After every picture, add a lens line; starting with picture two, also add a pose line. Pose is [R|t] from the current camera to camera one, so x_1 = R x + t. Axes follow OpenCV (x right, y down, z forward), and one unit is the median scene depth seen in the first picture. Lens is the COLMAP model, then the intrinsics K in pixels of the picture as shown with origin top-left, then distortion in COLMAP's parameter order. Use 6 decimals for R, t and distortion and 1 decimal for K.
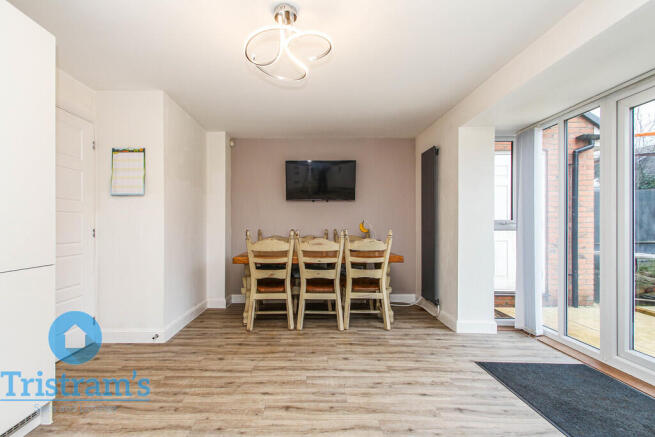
lens RADIAL K [[303.8, 0, 326.4], [0, 303.8, 228.1], [0, 0, 1]] dist [0.028272, -0.015674]
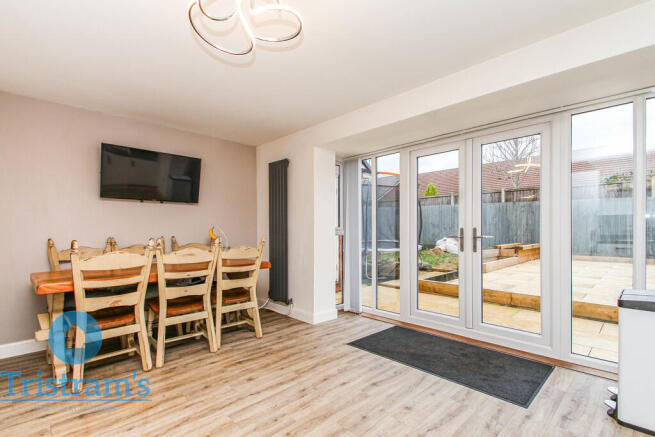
lens RADIAL K [[287.1, 0, 328.6], [0, 287.1, 233.6], [0, 0, 1]] dist [0.019197, -0.012126]
pose [[0.733103, -0.007830, 0.680073, -0.270992], [0.008221, 0.999963, 0.002651, -0.003565], [-0.680068, 0.003647, 0.733140, 0.168220]]
